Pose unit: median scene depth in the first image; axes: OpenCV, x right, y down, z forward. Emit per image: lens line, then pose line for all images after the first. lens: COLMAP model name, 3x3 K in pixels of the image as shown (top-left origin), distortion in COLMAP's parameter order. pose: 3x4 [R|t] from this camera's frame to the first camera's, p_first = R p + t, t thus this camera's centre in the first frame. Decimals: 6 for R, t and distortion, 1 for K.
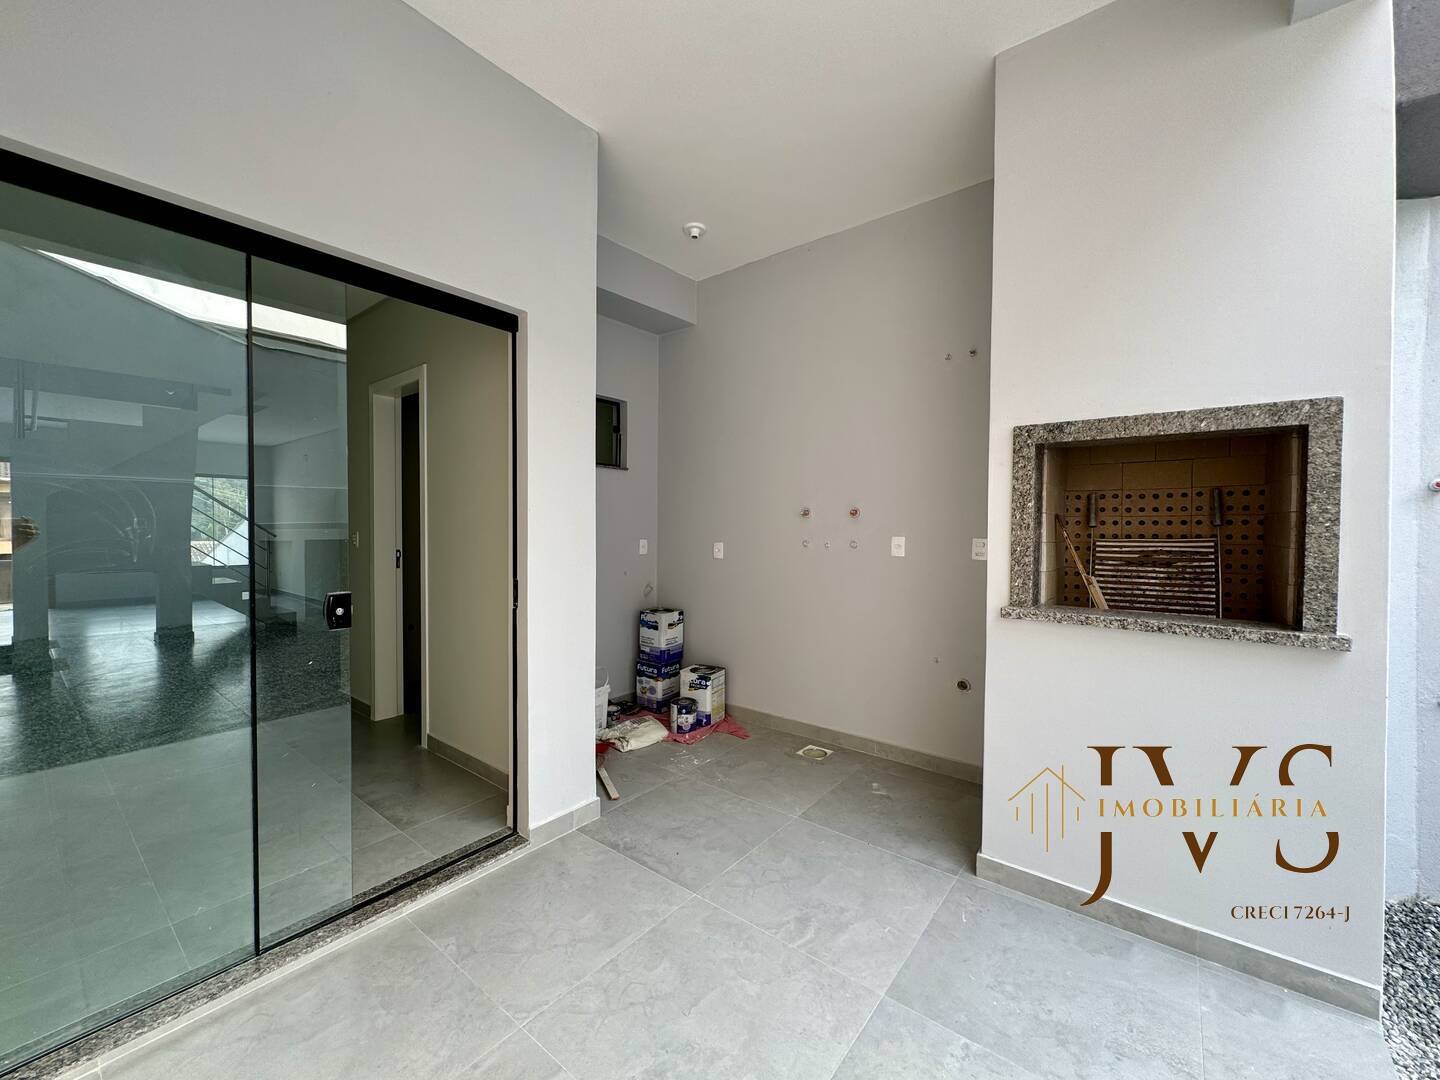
lens RADIAL K [[576.9, 0, 719.1], [0, 576.9, 539.0], [0, 0, 1]] dist [-0.001507, 0.000399]
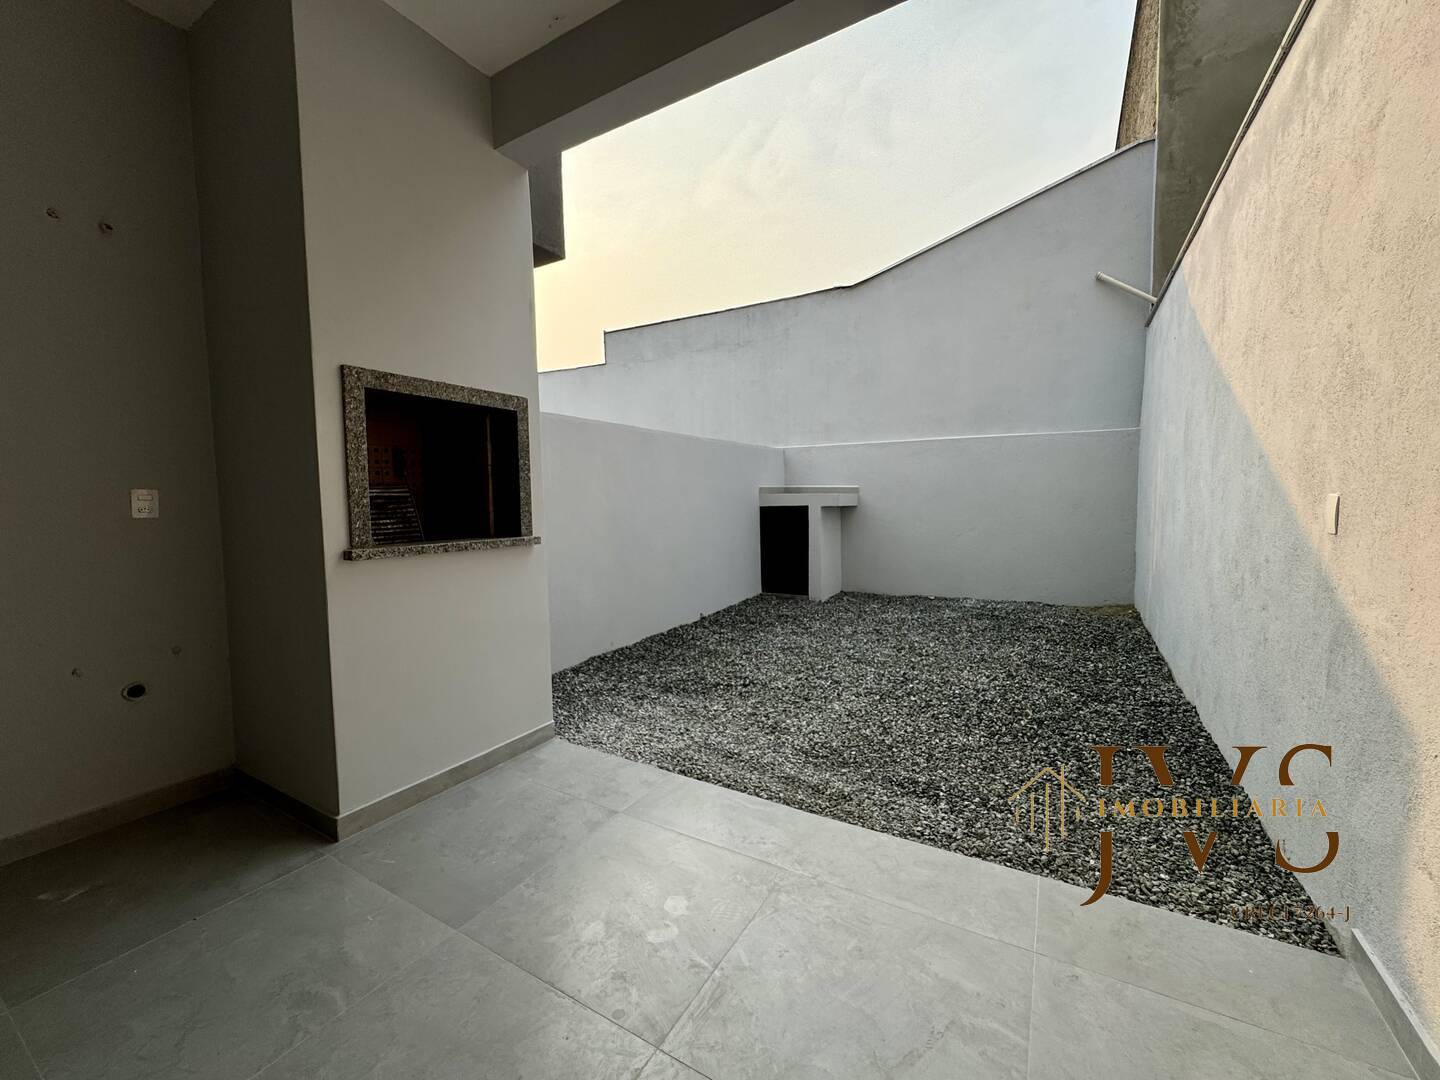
lens RADIAL K [[576.9, 0, 719.1], [0, 576.9, 539.0], [0, 0, 1]] dist [-0.001507, 0.000399]
pose [[-0.135125, -0.073607, 0.988091, -0.514177], [0.035242, 0.996249, 0.079035, 0.040426], [-0.990202, 0.045502, -0.132024, 0.473551]]
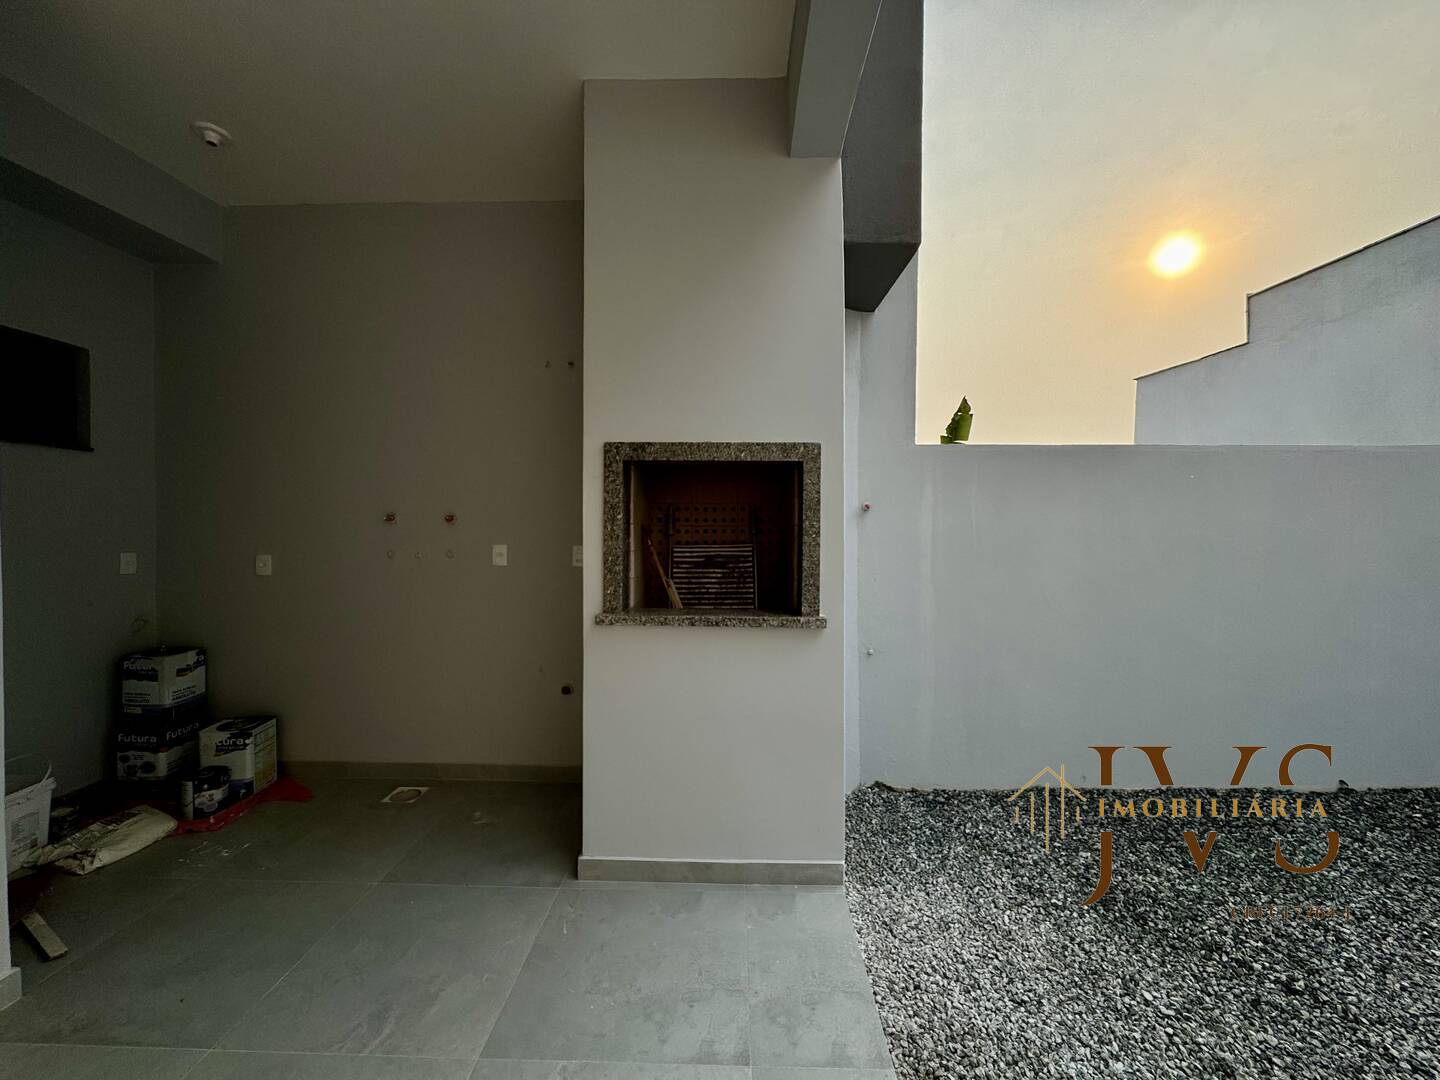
lens RADIAL K [[576.9, 0, 719.1], [0, 576.9, 539.0], [0, 0, 1]] dist [-0.001507, 0.000399]
pose [[0.799209, -0.015019, 0.600866, 0.040531], [0.013302, 0.999885, 0.007300, -0.021897], [-0.600907, 0.002158, 0.799316, 0.031413]]
